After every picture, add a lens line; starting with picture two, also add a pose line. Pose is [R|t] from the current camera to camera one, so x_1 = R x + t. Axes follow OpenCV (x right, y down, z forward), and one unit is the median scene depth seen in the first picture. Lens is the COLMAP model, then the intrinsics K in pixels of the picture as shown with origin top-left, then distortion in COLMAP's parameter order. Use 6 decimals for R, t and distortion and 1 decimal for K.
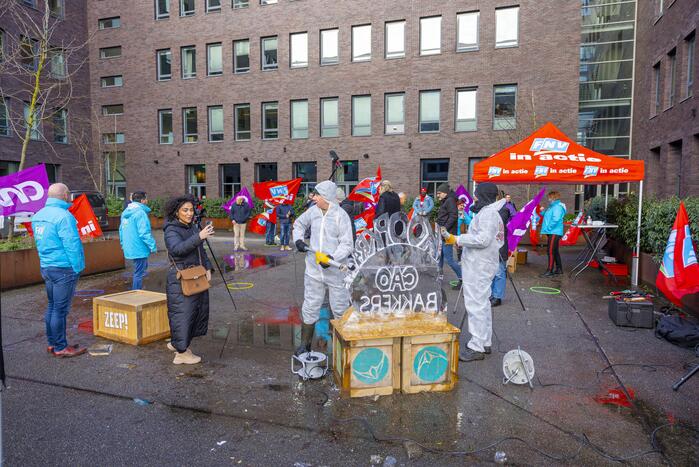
lens RADIAL K [[468.4, 0, 348.6], [0, 468.4, 233.7], [0, 0, 1]] dist [0.000971, 0.009477]
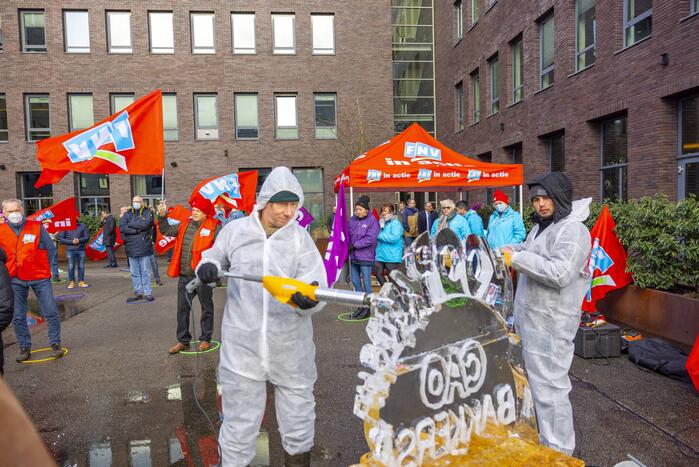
lens RADIAL K [[468.4, 0, 343.2], [0, 468.4, 231.6], [0, 0, 1]] dist [0.000971, 0.009477]
pose [[0.913856, -0.042412, 0.403818, -0.032195], [0.056810, 0.998103, -0.023735, -0.006972], [-0.402046, 0.044631, 0.914531, 0.110159]]
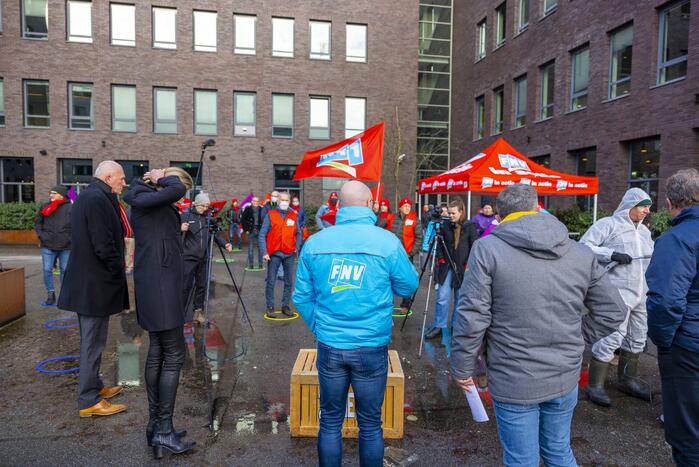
lens RADIAL K [[468.4, 0, 345.1], [0, 468.4, 230.7], [0, 0, 1]] dist [0.000971, 0.009477]
pose [[0.873829, -0.015502, 0.485986, -0.189224], [0.025732, 0.999565, -0.014382, -0.008214], [-0.485552, 0.025073, 0.873848, 0.107475]]
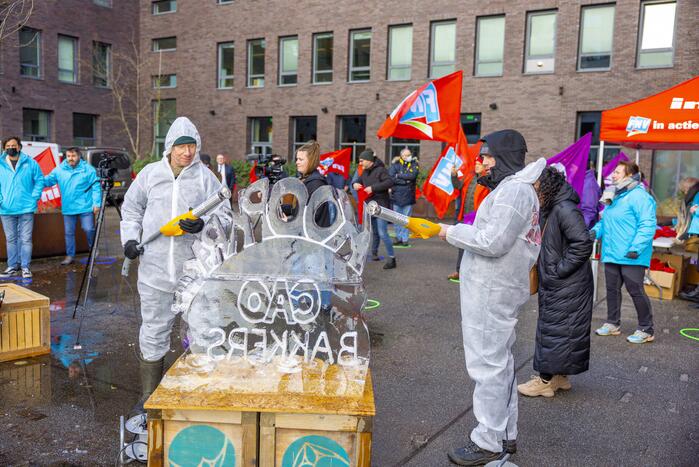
lens RADIAL K [[642.0, 0, 343.2], [0, 642.0, 234.4], [0, 0, 1]] dist [-0.001636, 0.000000]
pose [[0.969146, 0.056760, -0.239864, 0.064104], [-0.050576, 0.998212, 0.031867, -0.001507], [0.241244, -0.018753, 0.970283, 0.055445]]
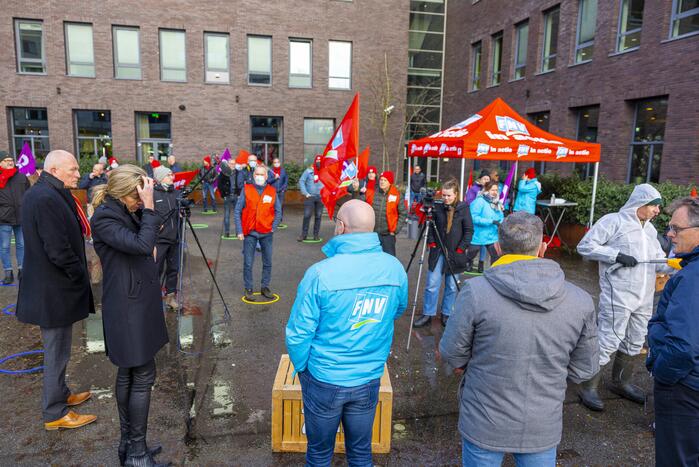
lens RADIAL K [[498.4, 0, 343.5], [0, 498.4, 234.8], [0, 0, 1]] dist [-0.001517, 0.005350]
pose [[0.858024, -0.063958, 0.509612, -0.186995], [0.018527, 0.995425, 0.093737, -0.024752], [-0.513276, -0.070987, 0.855283, 0.112795]]
